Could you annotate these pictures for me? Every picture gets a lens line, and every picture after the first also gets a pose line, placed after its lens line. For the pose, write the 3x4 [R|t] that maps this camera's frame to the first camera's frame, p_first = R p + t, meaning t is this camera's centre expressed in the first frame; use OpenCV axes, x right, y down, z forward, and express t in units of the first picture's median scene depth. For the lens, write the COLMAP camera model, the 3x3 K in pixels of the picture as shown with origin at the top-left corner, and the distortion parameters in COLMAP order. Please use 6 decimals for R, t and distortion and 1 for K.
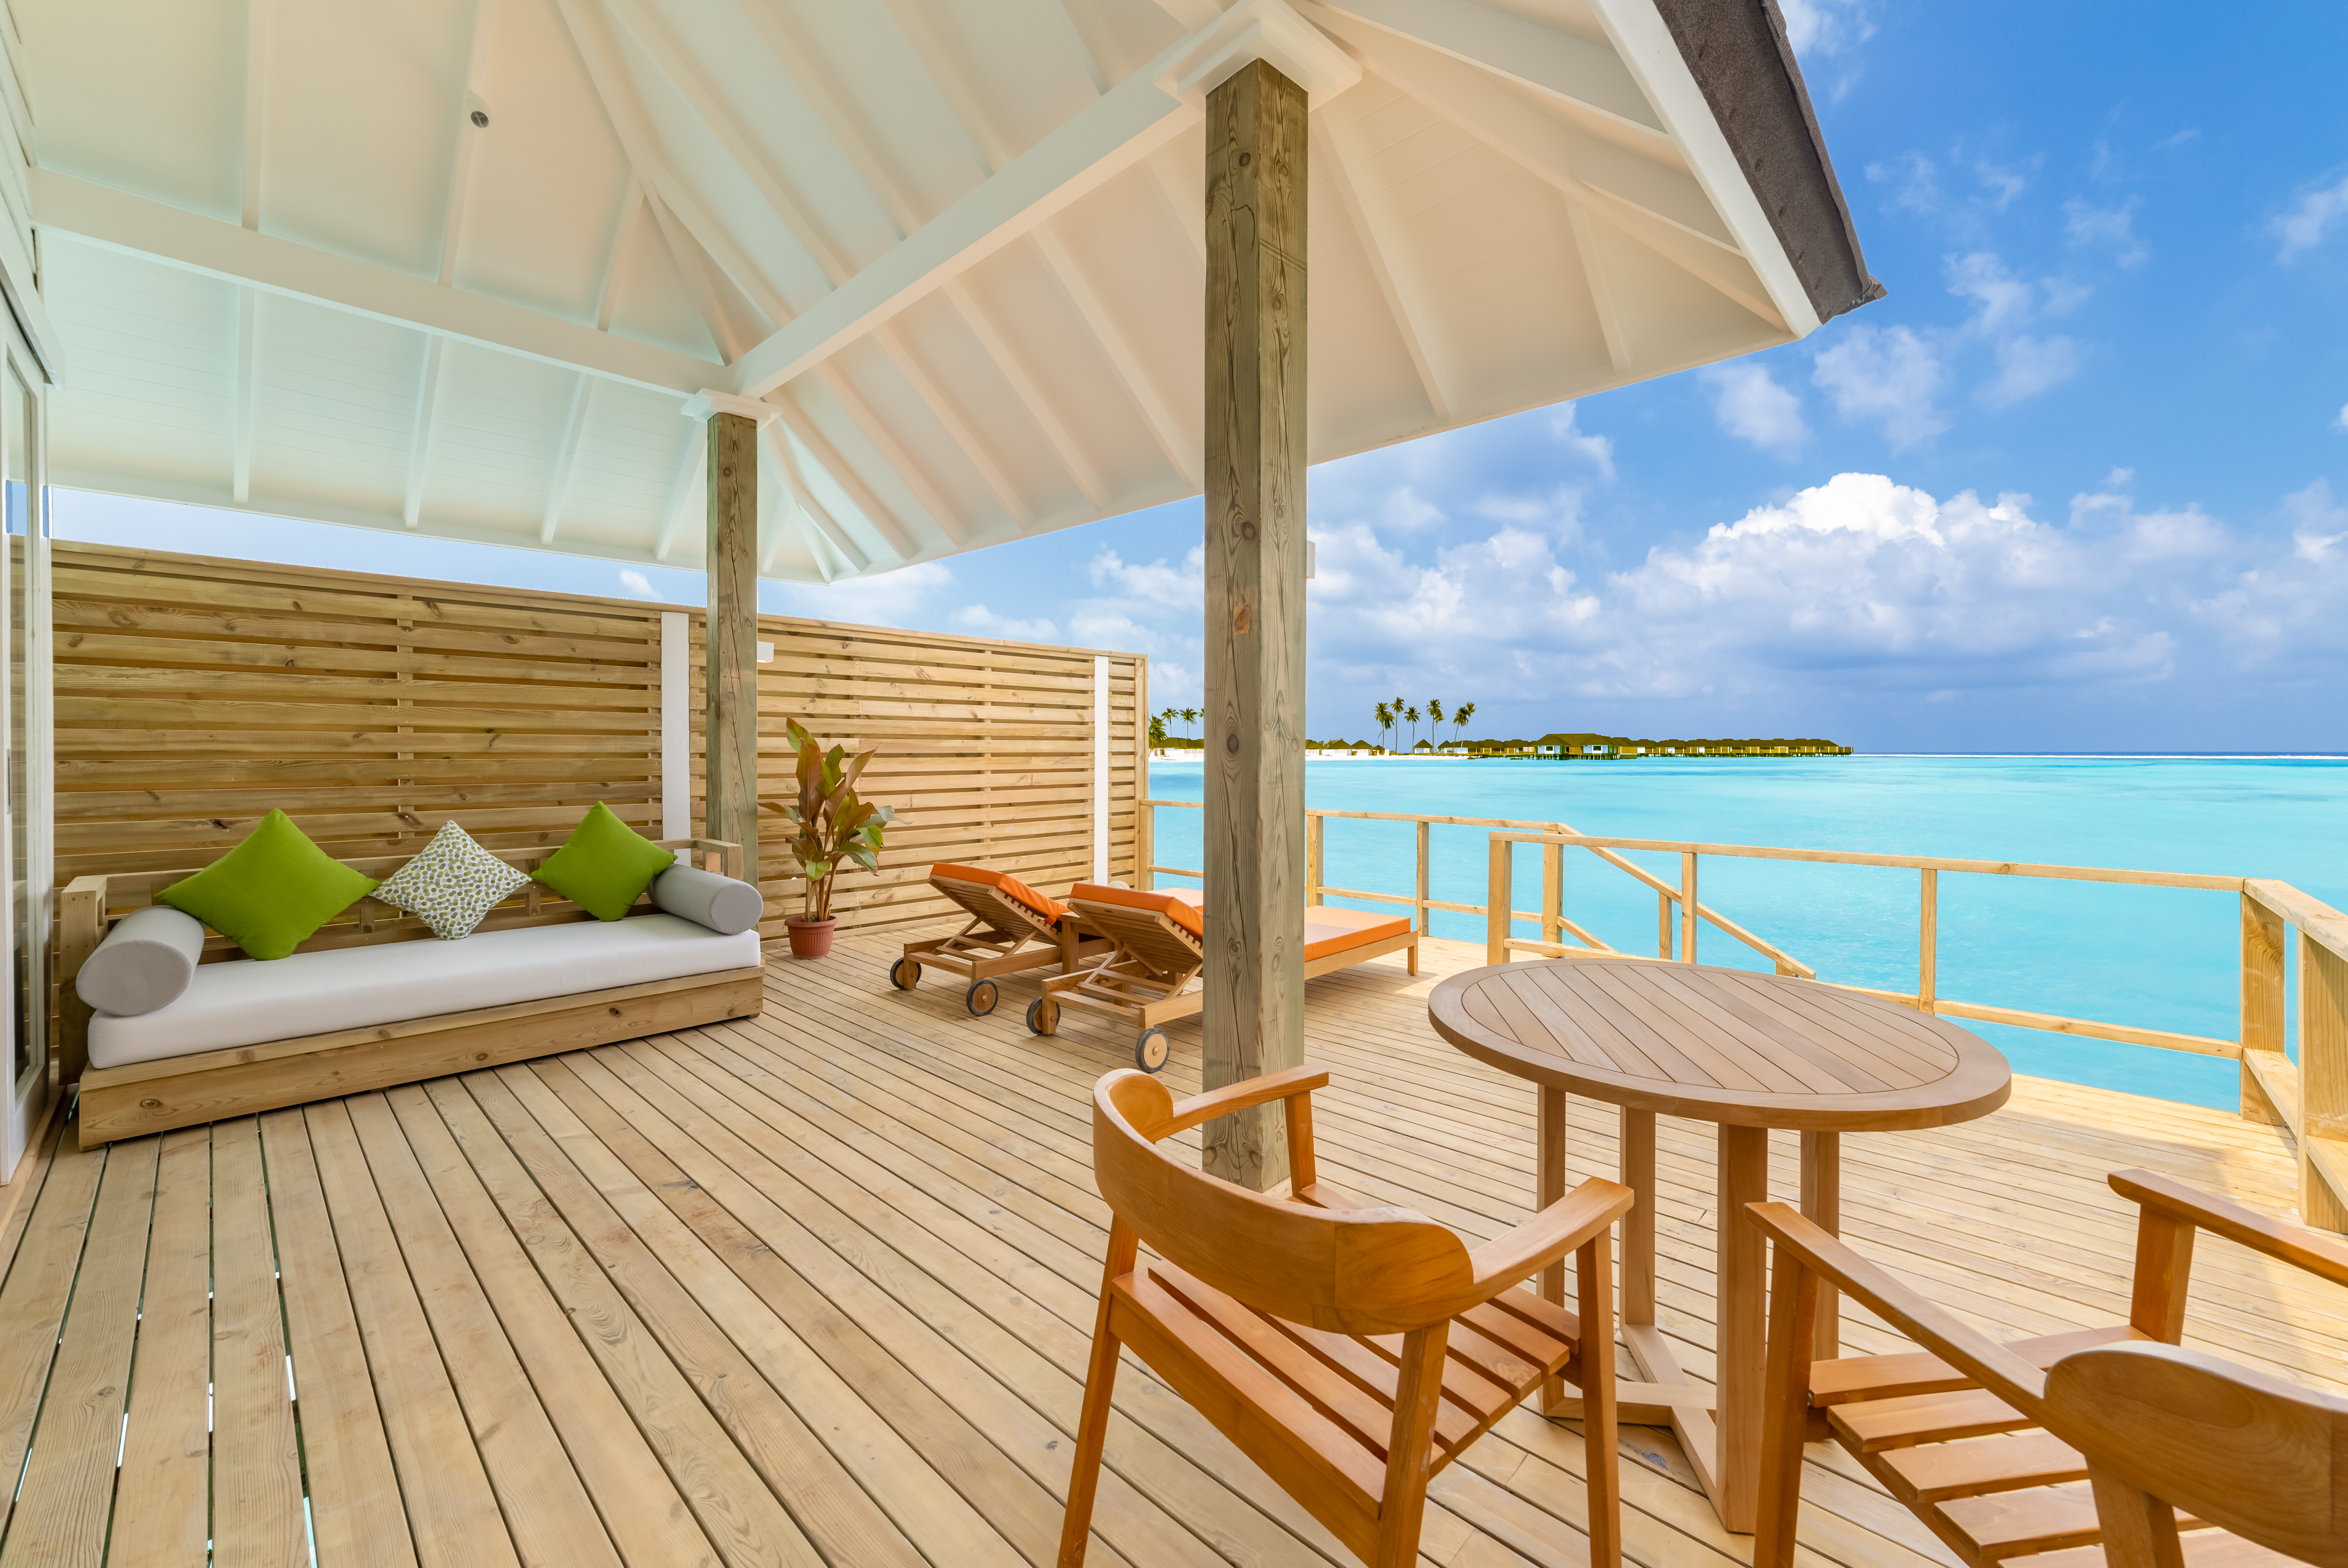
lens RADIAL K [[916.1, 0, 1166.8], [0, 916.1, 750.7], [0, 0, 1]] dist [-0.010186, -0.000027]
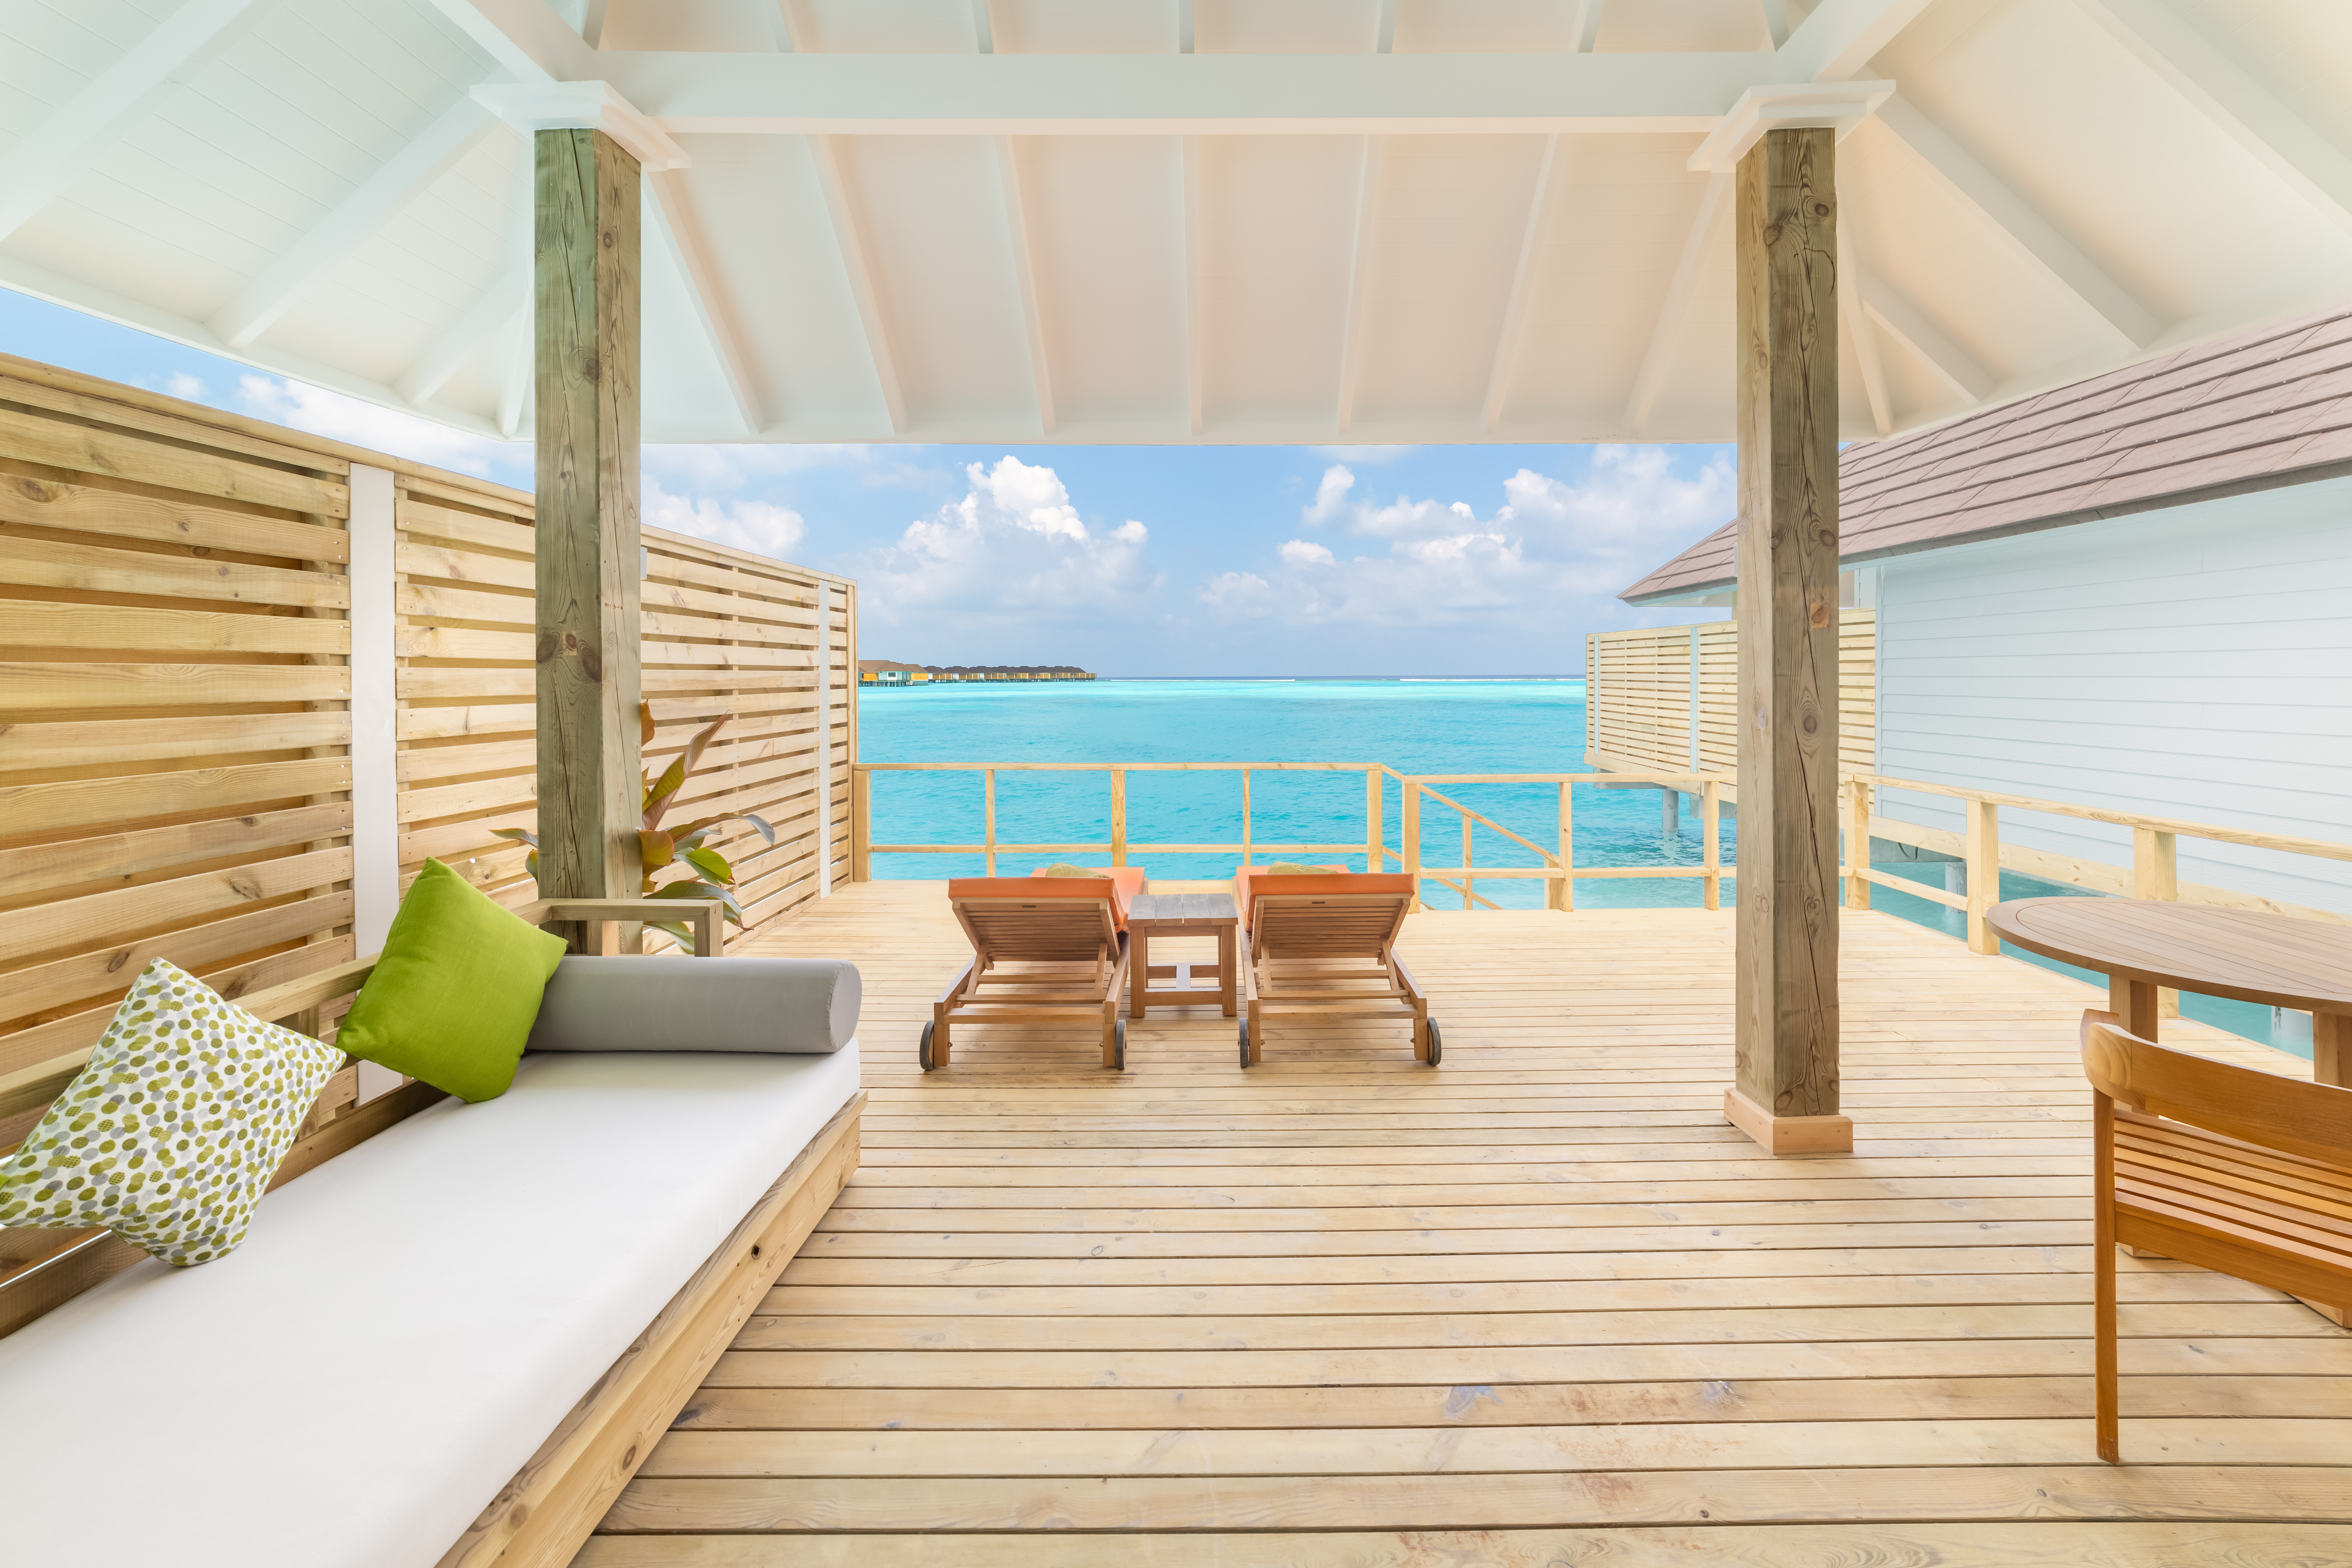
lens RADIAL K [[953.3, 0, 1183.7], [0, 953.3, 673.6], [0, 0, 1]] dist [-0.003544, -0.000130]
pose [[0.722916, -0.004003, 0.690925, -0.632346], [0.006170, 0.999981, -0.000662, -0.036554], [-0.690909, 0.004741, 0.722927, 0.336780]]
